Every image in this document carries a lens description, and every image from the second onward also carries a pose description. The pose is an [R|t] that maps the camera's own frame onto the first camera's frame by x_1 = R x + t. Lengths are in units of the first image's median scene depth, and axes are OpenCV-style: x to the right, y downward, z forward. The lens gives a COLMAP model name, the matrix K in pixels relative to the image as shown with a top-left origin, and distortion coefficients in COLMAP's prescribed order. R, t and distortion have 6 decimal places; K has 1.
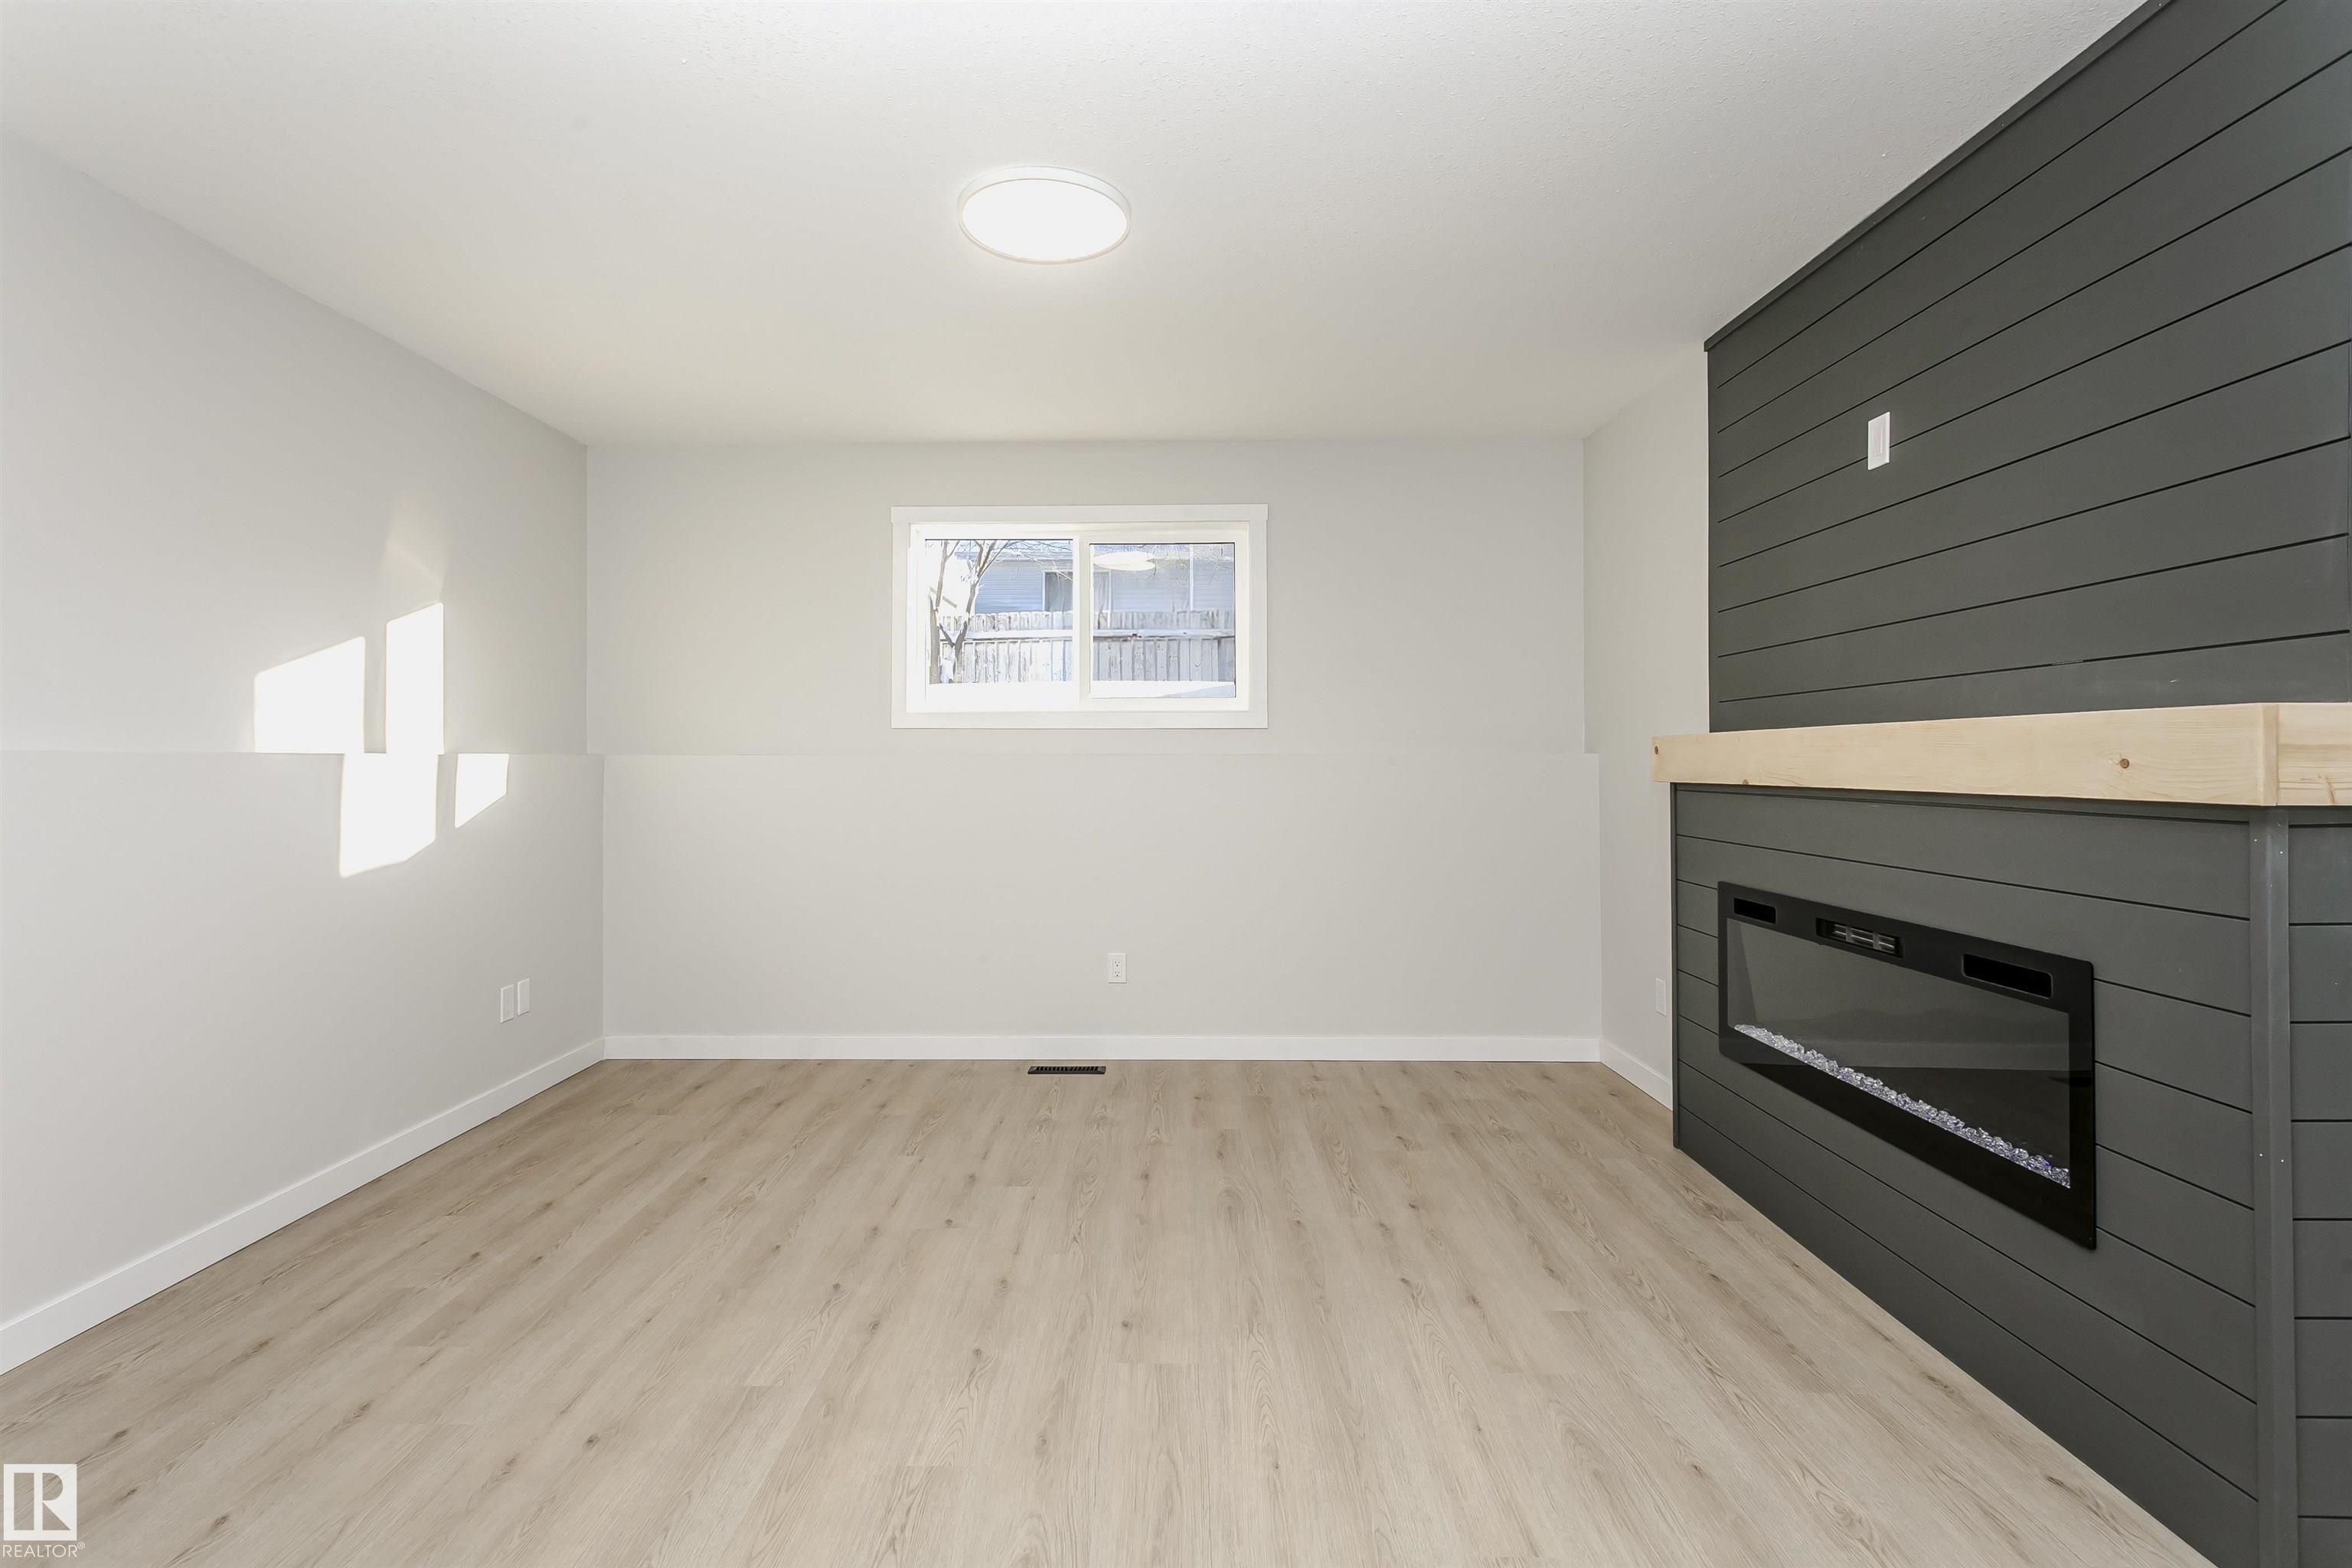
lens RADIAL K [[1134.0, 0, 1137.3], [0, 1134.0, 787.8], [0, 0, 1]] dist [0.004799, 0.002450]
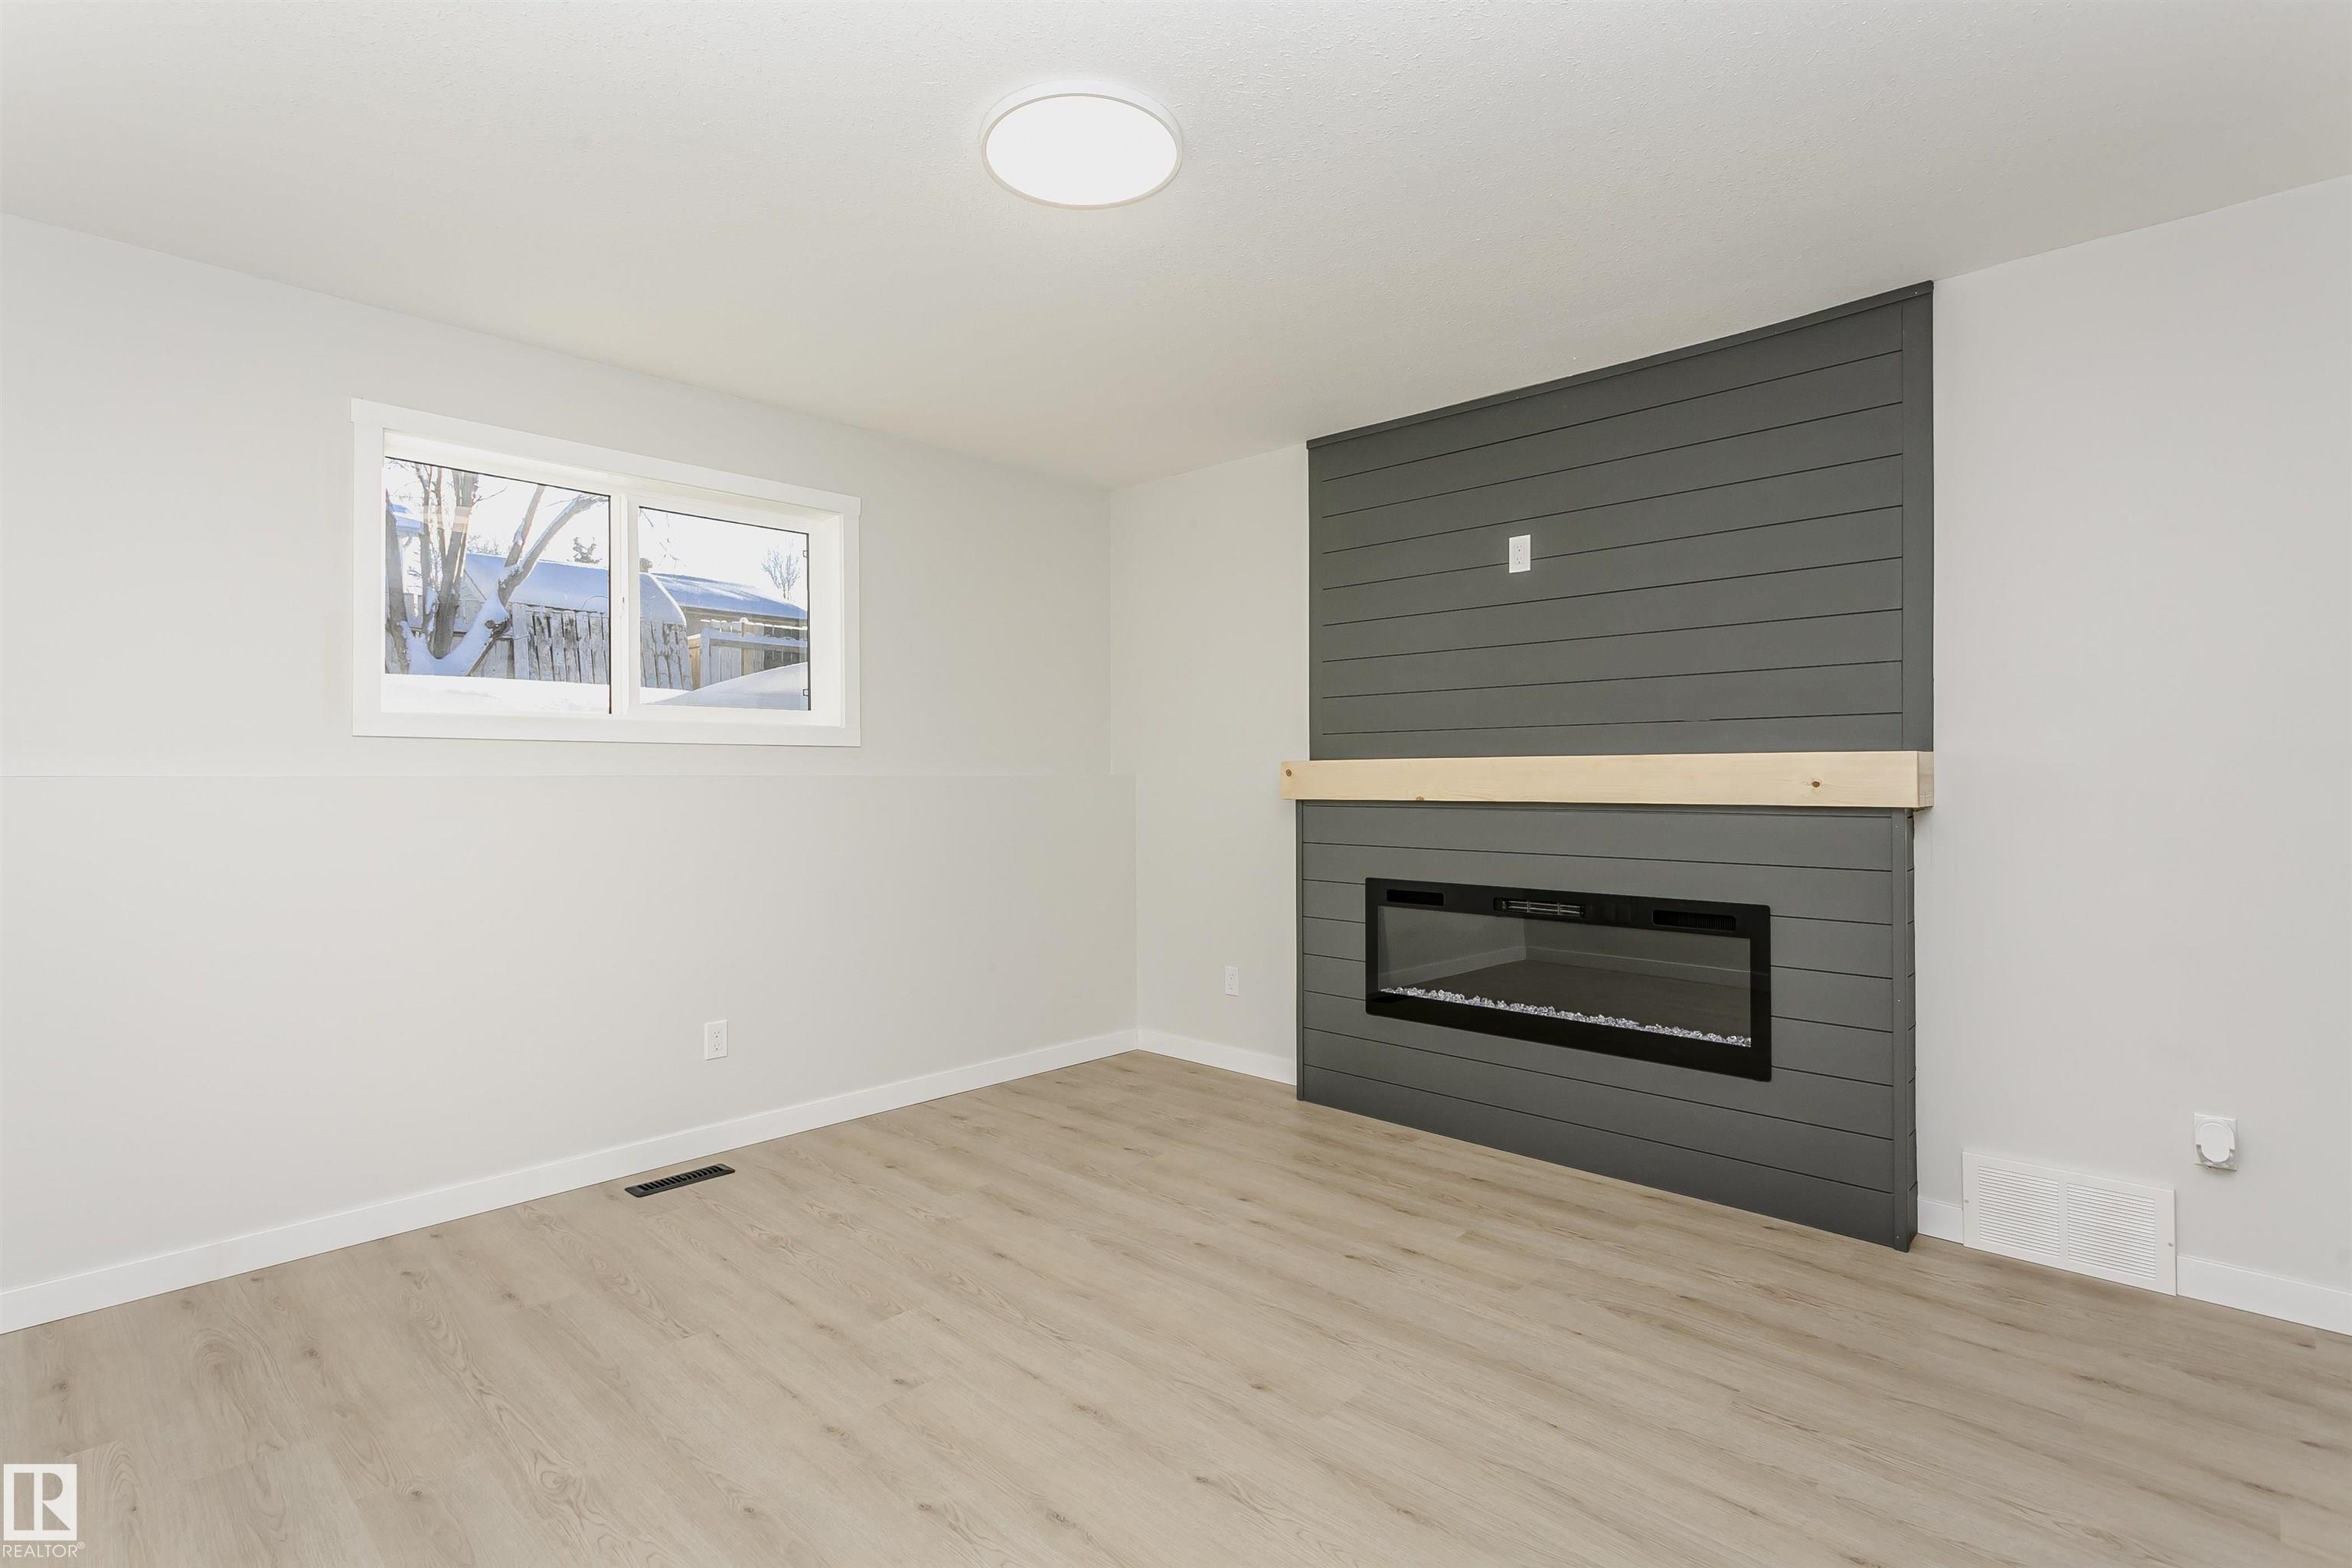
lens RADIAL K [[1134.0, 0, 1142.1], [0, 1134.0, 802.2], [0, 0, 1]] dist [0.004799, 0.002450]
pose [[0.677146, -0.015304, 0.735690, -0.665183], [0.018037, 0.999829, 0.004197, -0.012487], [-0.735628, 0.010427, 0.677306, 0.380452]]
